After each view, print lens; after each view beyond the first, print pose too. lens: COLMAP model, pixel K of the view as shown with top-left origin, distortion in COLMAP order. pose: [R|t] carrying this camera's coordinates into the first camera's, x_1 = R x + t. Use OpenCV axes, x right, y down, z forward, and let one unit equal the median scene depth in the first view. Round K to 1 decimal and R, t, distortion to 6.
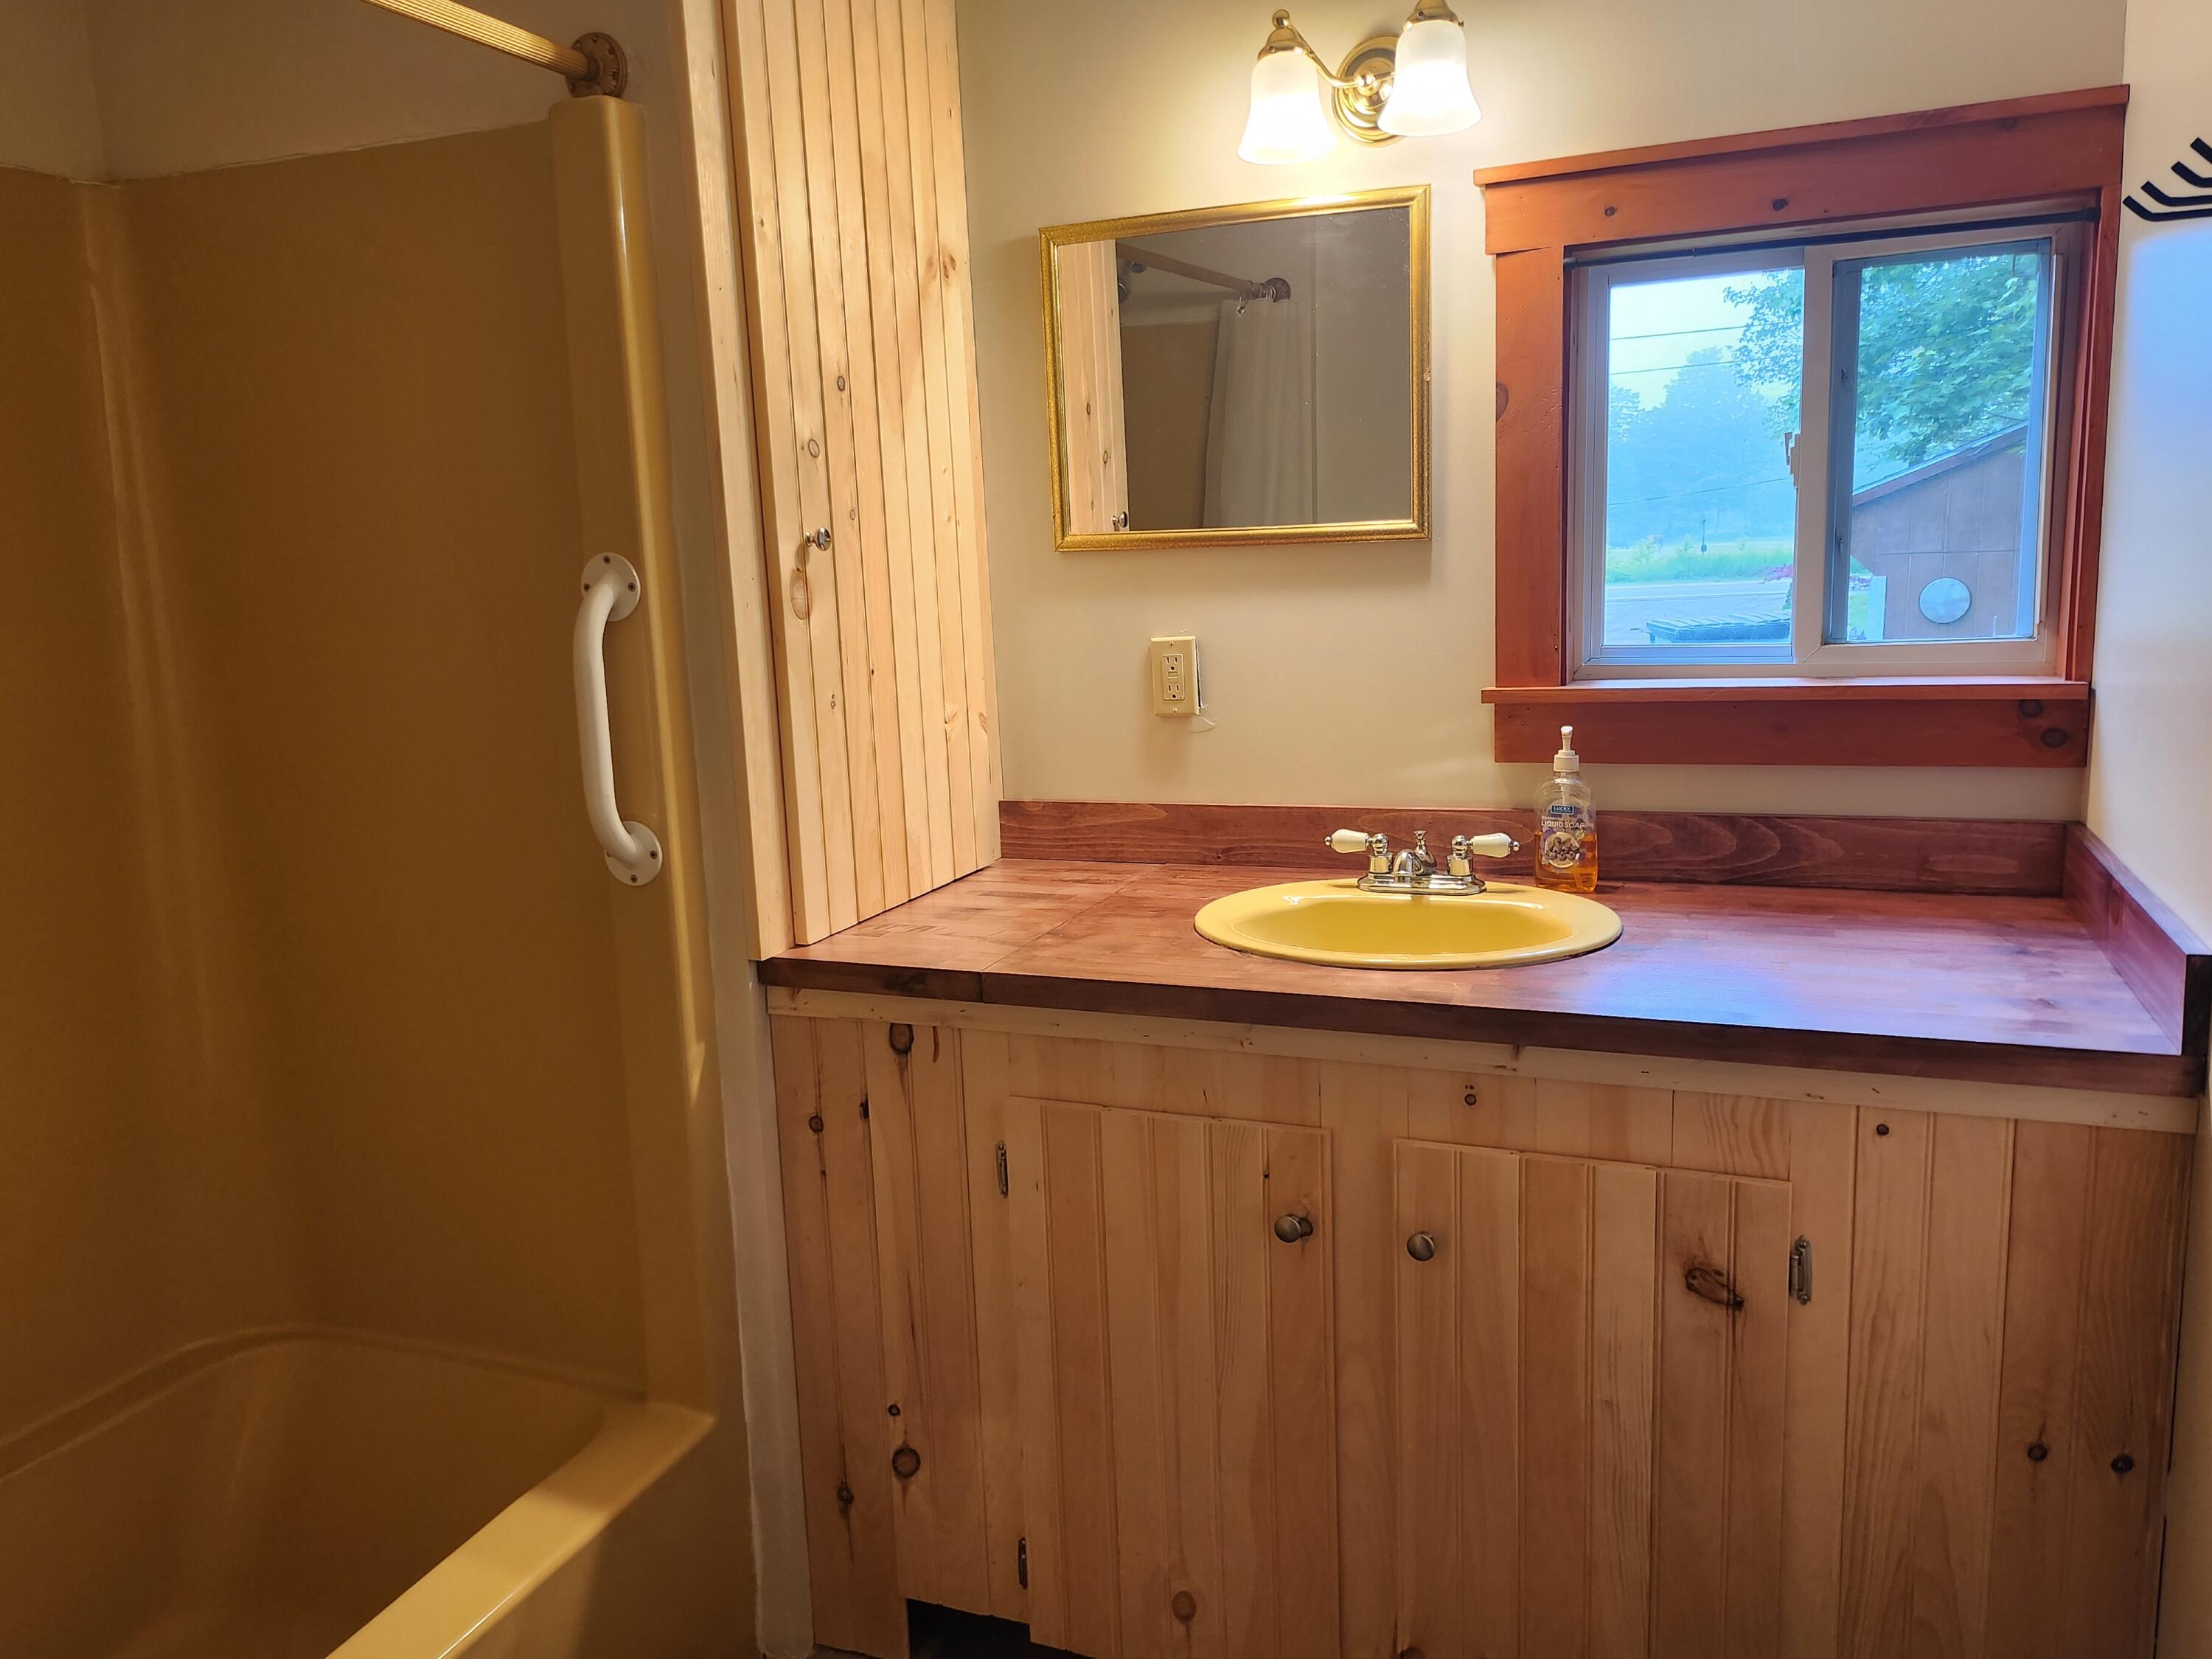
lens RADIAL K [[1636.9, 0, 1107.5], [0, 1636.9, 832.9], [0, 0, 1]] dist [0.061837, -0.053229]
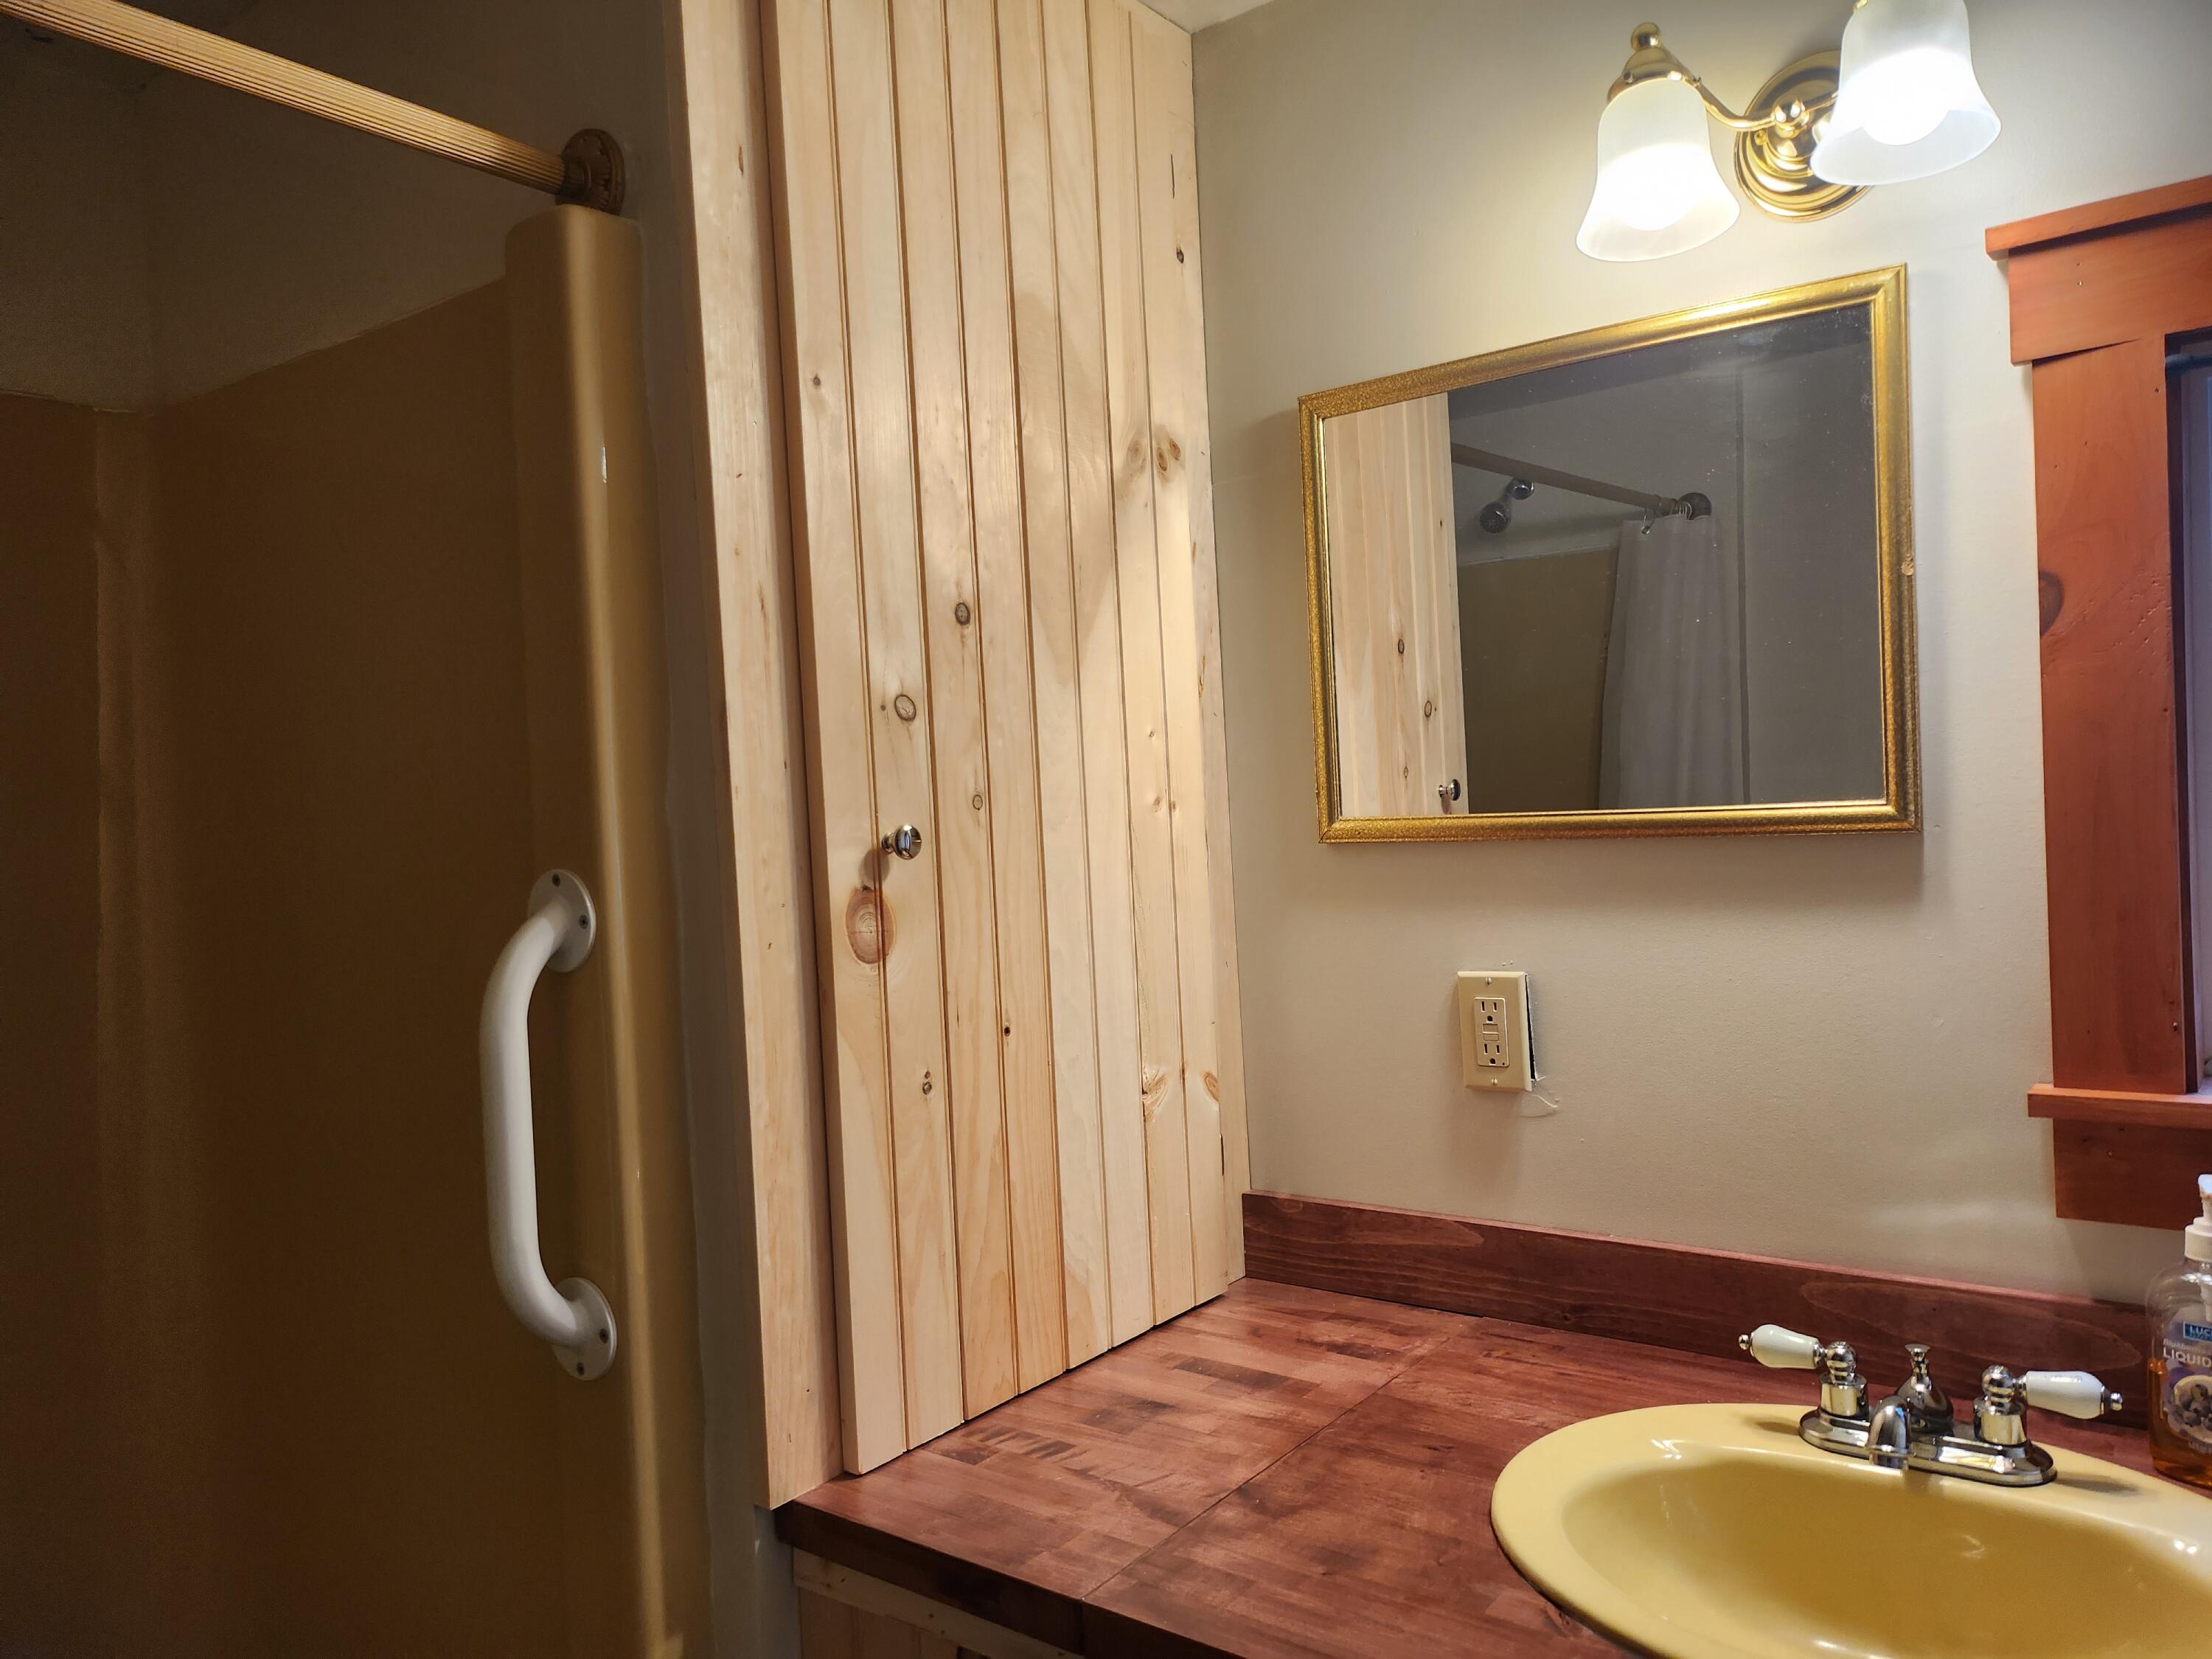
lens RADIAL K [[1636.9, 0, 1102.0], [0, 1636.9, 869.7], [0, 0, 1]] dist [0.061837, -0.053229]
pose [[0.967180, 0.004002, -0.254060, 0.064558], [-0.036614, 0.991636, -0.123763, -0.083205], [0.251440, 0.129004, 0.959237, 0.365008]]
